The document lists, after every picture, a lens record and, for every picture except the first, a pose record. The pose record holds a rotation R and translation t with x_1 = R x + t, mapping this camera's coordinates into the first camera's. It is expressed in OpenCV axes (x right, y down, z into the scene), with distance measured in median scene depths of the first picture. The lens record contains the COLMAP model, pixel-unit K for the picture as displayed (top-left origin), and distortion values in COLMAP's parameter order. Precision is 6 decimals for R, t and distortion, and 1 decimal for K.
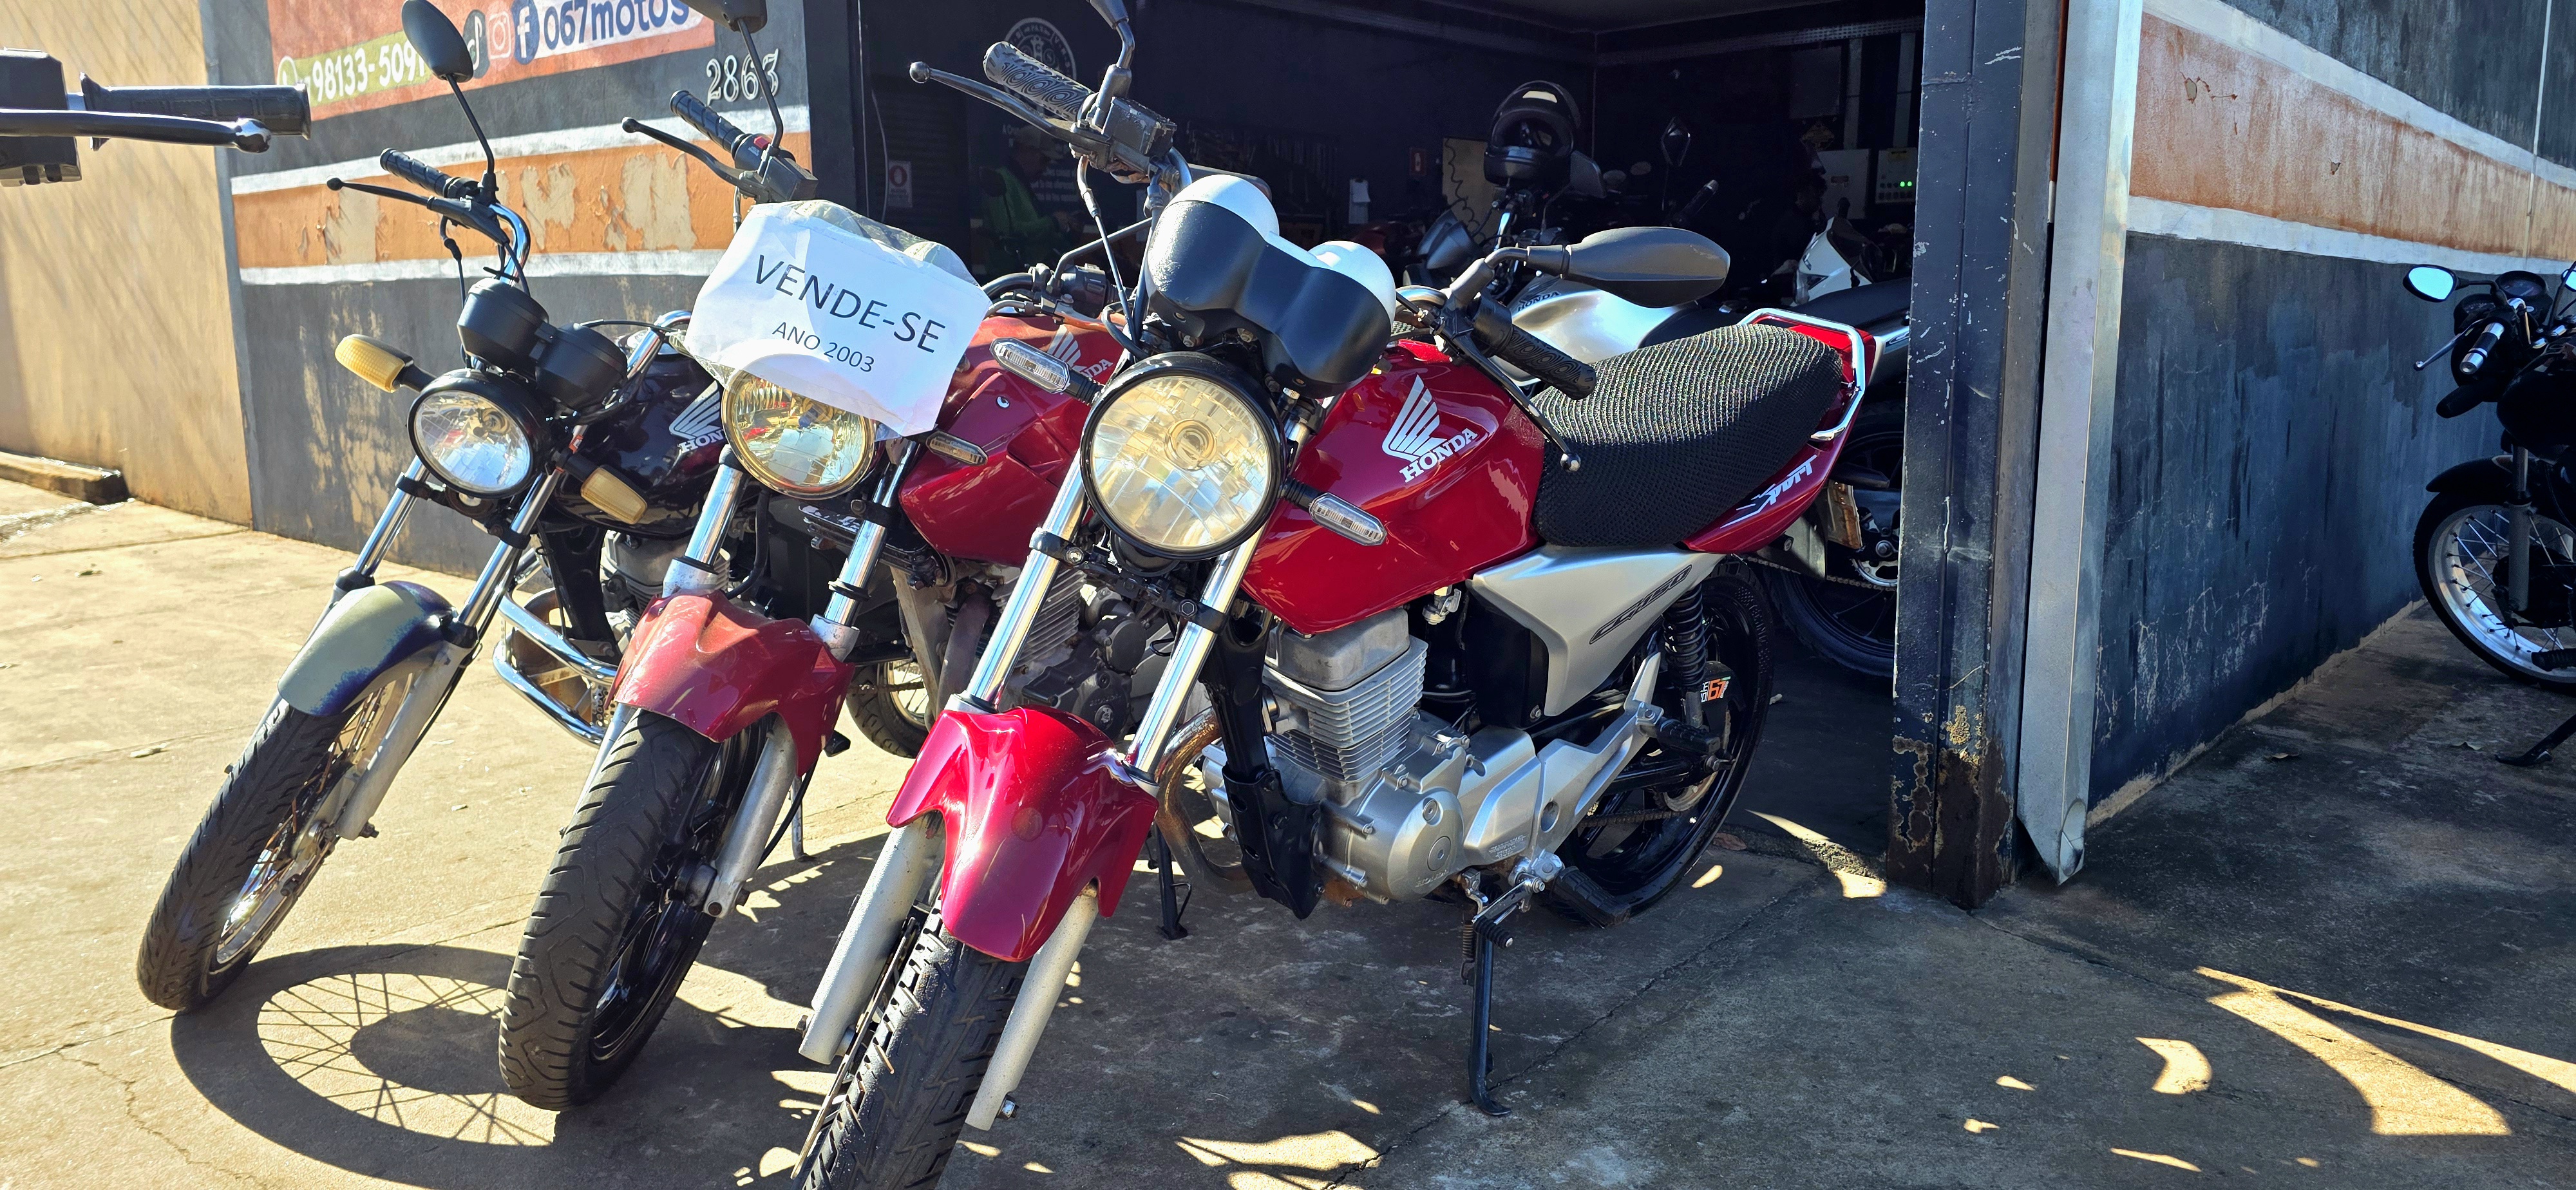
lens RADIAL K [[1664.1, 0, 1291.5], [0, 1664.1, 589.6], [0, 0, 1]] dist [0.041716, -0.040009]
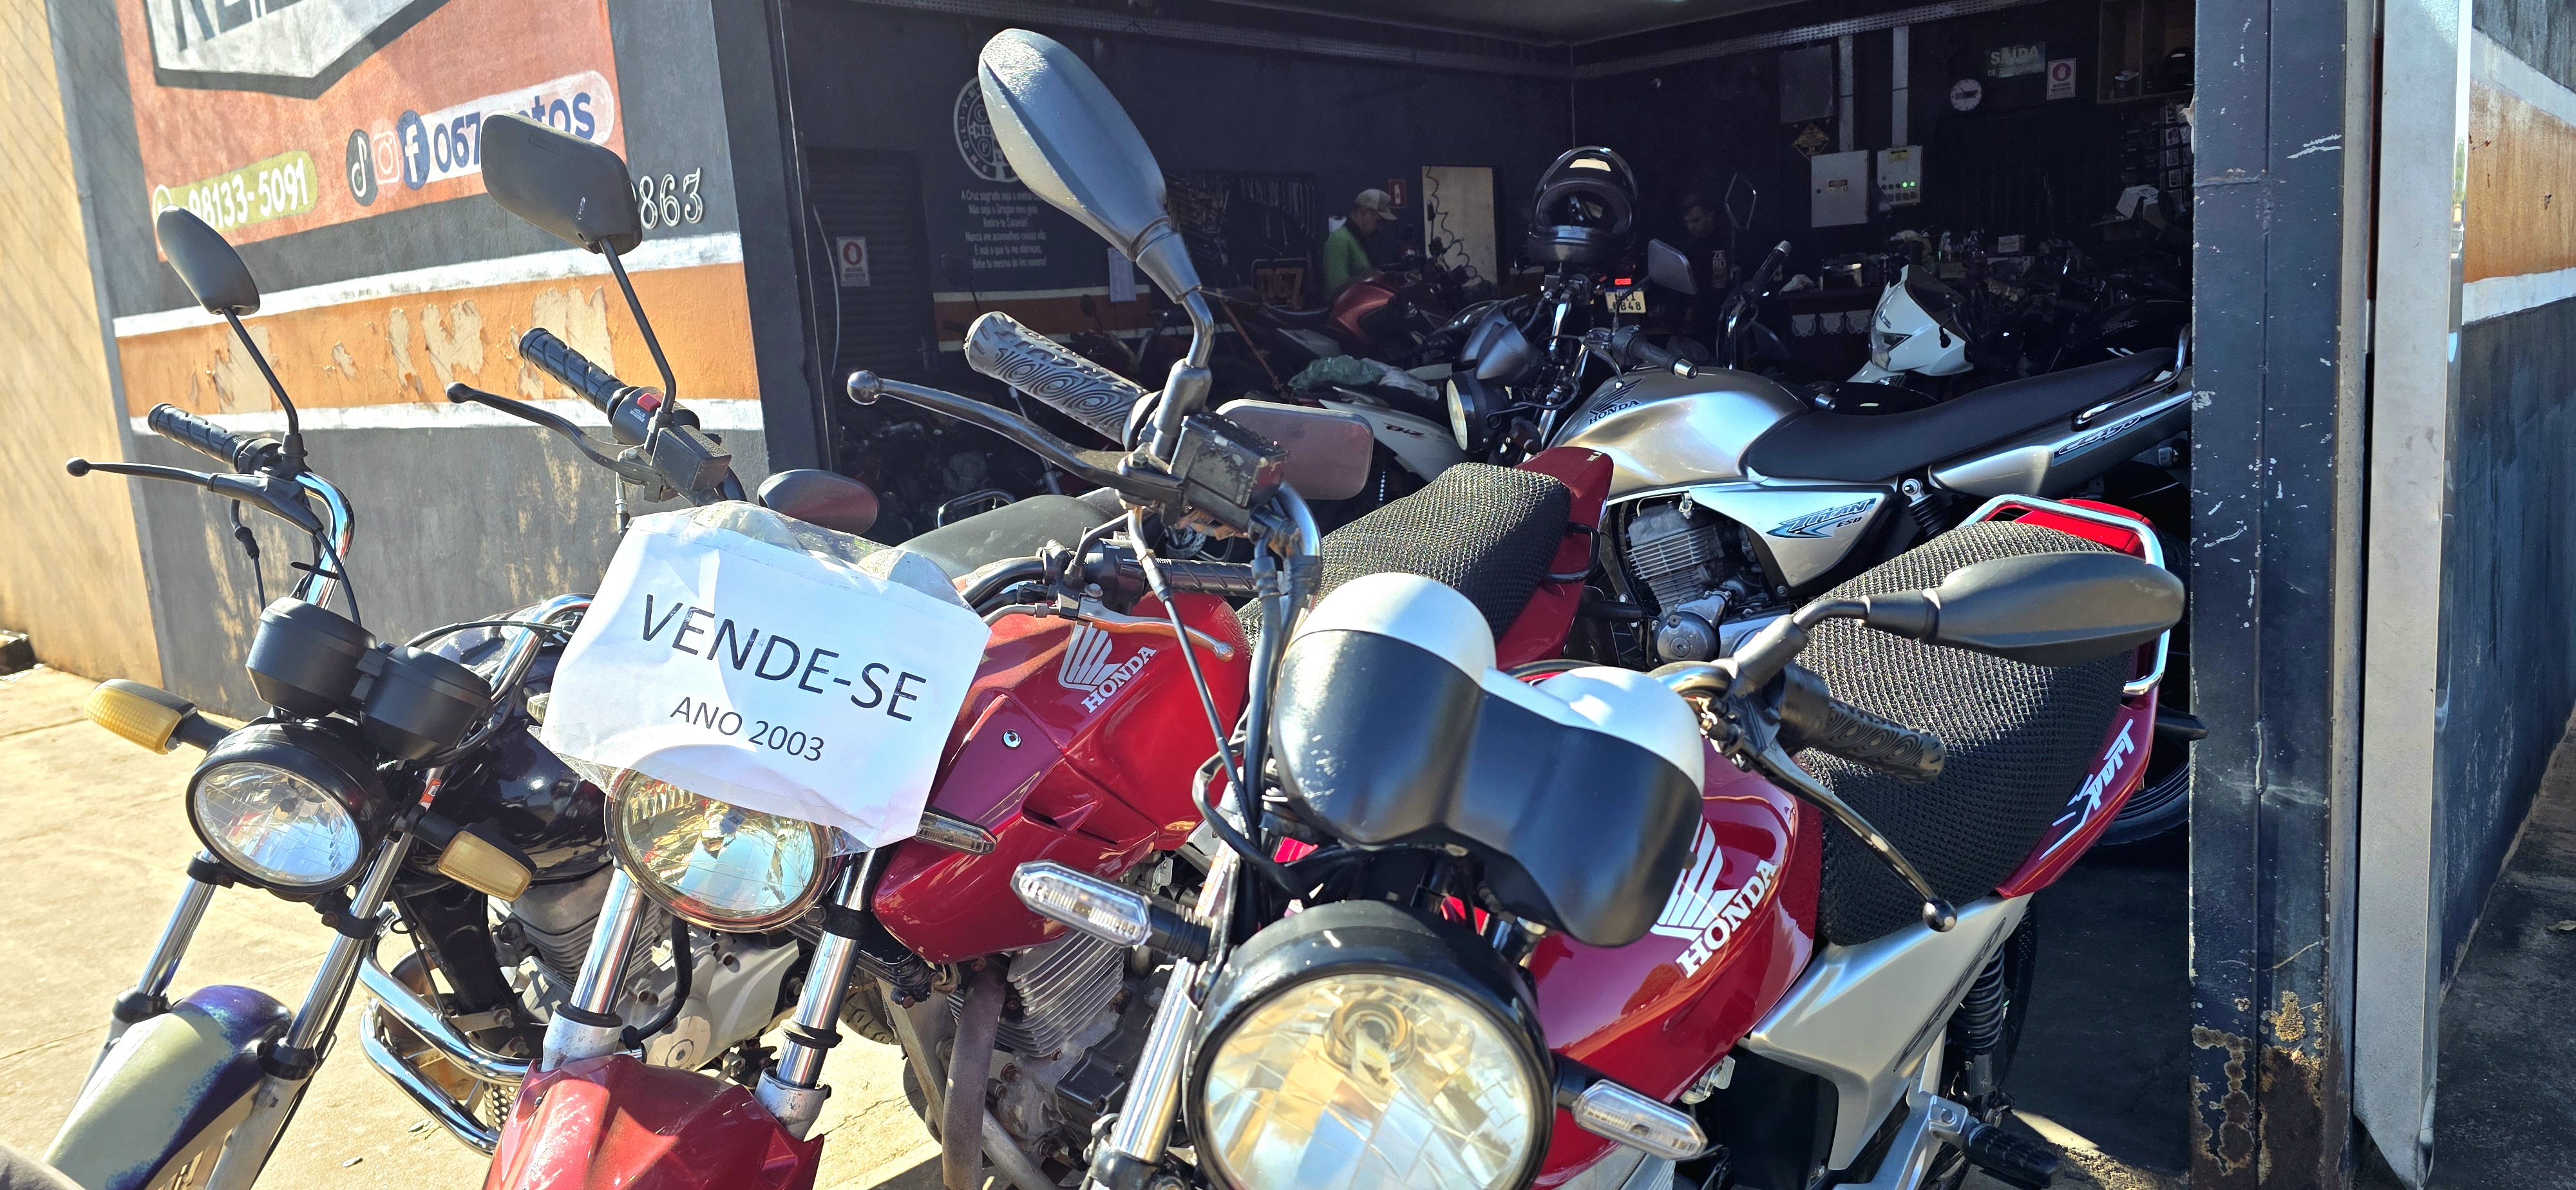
lens RADIAL K [[1664.1, 0, 1290.3], [0, 1664.1, 596.6], [0, 0, 1]] dist [0.041716, -0.040009]
pose [[0.997786, -0.065801, 0.009708, -0.046913], [0.065837, 0.997825, -0.003385, -0.133446], [-0.009464, 0.004016, 0.999947, 0.235451]]
